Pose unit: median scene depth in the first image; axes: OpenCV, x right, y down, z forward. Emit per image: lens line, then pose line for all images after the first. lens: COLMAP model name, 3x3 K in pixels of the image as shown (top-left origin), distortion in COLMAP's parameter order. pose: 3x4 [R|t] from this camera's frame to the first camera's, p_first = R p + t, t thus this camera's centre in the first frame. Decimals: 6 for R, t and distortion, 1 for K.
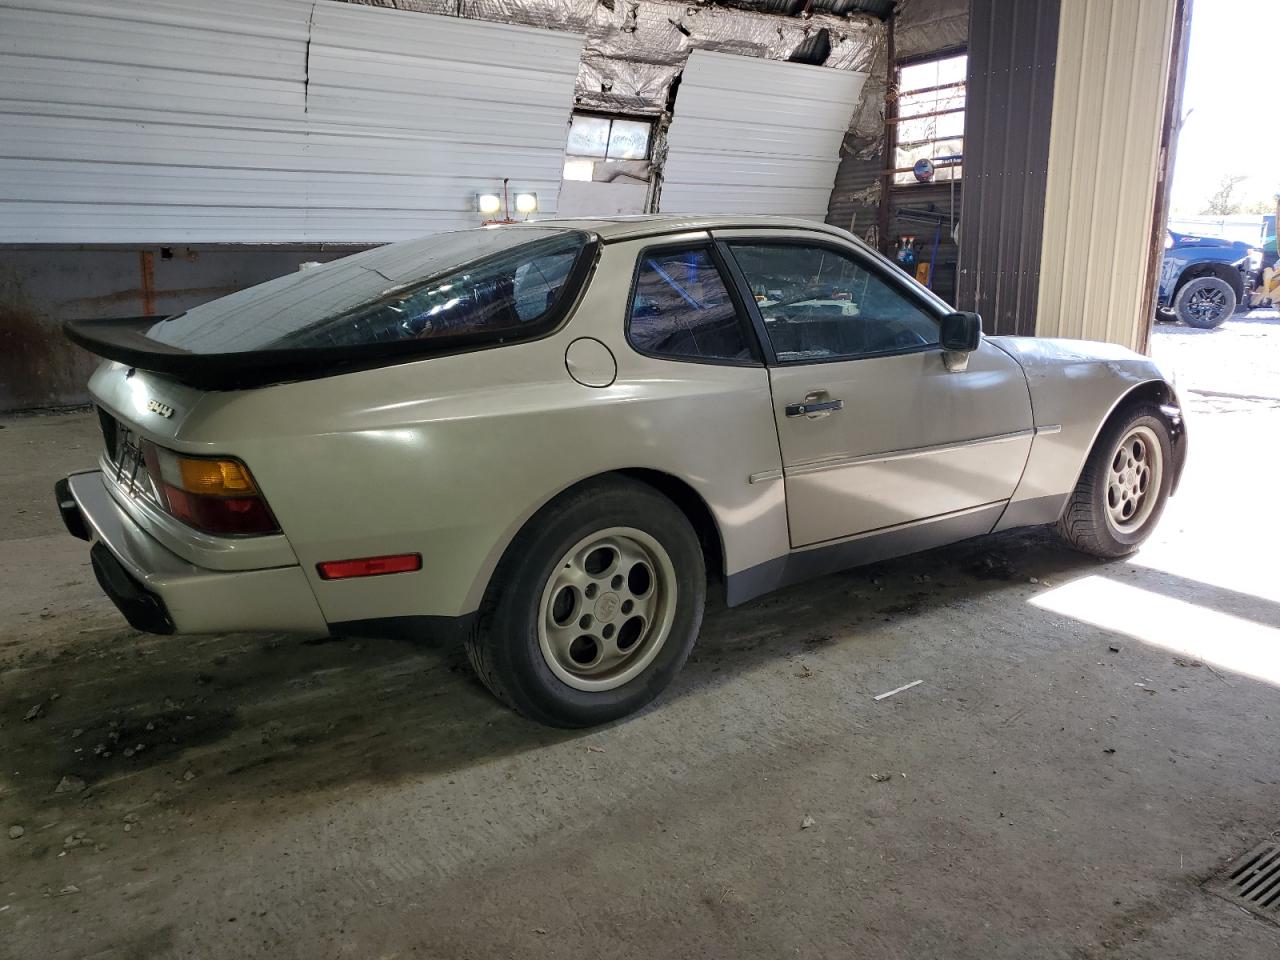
lens RADIAL K [[989.0, 0, 642.9], [0, 989.0, 489.1], [0, 0, 1]] dist [0.024963, -0.006262]
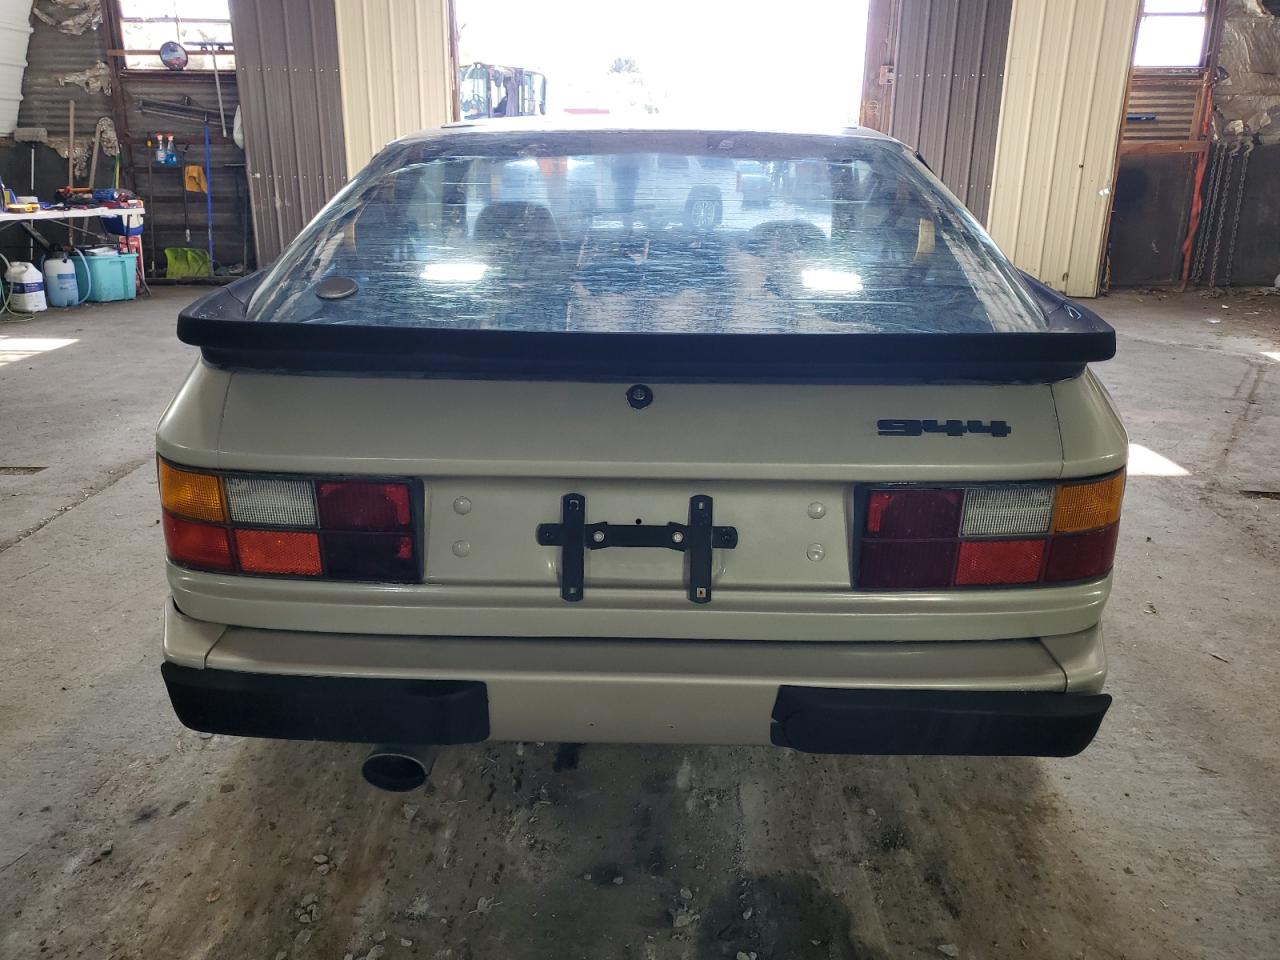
lens RADIAL K [[989.0, 0, 643.9], [0, 989.0, 482.0], [0, 0, 1]] dist [0.024963, -0.006262]
pose [[0.595919, -0.236795, 0.767339, -0.217927], [0.171531, 0.971018, 0.166436, -0.036137], [-0.784511, 0.032440, 0.619265, 0.155999]]
